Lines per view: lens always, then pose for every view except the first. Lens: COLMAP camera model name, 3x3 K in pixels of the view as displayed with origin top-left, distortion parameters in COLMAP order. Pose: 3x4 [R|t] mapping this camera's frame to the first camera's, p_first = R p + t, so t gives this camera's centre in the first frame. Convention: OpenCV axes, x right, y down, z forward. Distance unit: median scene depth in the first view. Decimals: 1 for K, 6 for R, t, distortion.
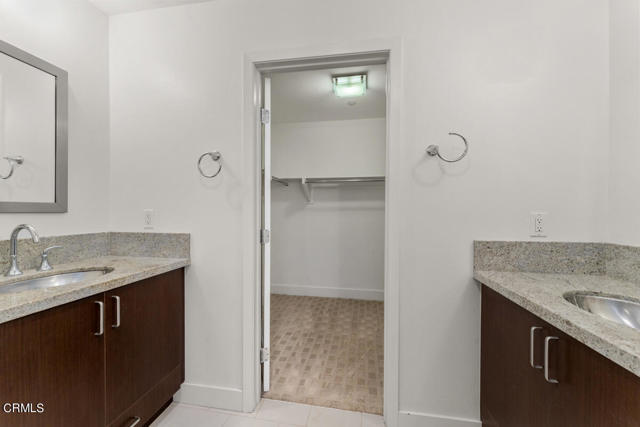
lens RADIAL K [[253.1, 0, 320.0], [0, 253.1, 213.5], [0, 0, 1]] dist [0.001177, 0.000328]
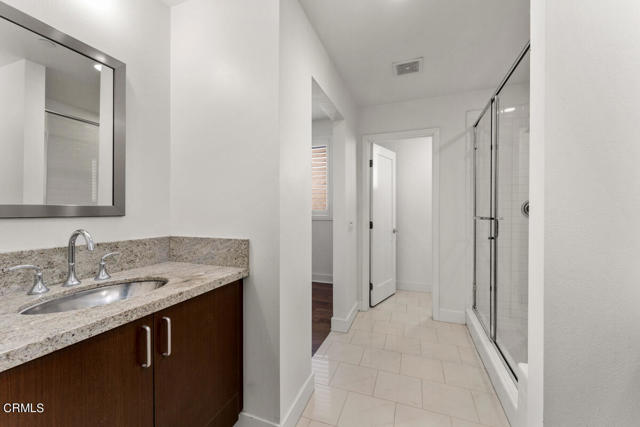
lens RADIAL K [[253.1, 0, 320.0], [0, 253.1, 213.5], [0, 0, 1]] dist [0.001177, 0.000328]
pose [[0.981410, -0.008307, -0.191745, -0.125978], [0.007294, 0.999955, -0.005990, -0.002831], [0.191786, 0.004480, 0.981426, 0.232531]]
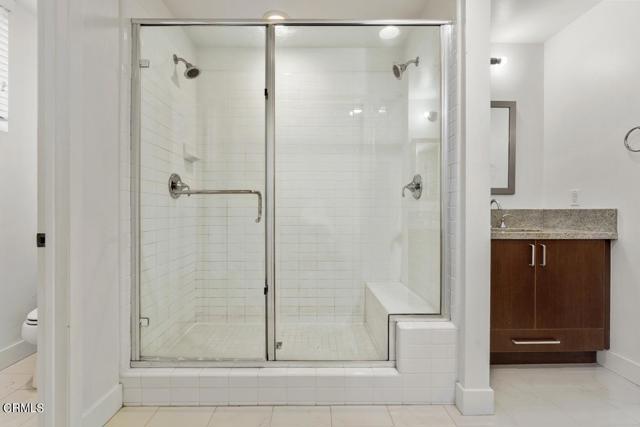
lens RADIAL K [[274.9, 0, 318.7], [0, 274.9, 210.8], [0, 0, 1]] dist [0.000989, 0.000124]
pose [[0.170382, 0.002325, -0.985375, 0.455450], [-0.010843, 0.999941, 0.000485, 0.114775], [0.985318, 0.010602, 0.170397, -0.465783]]
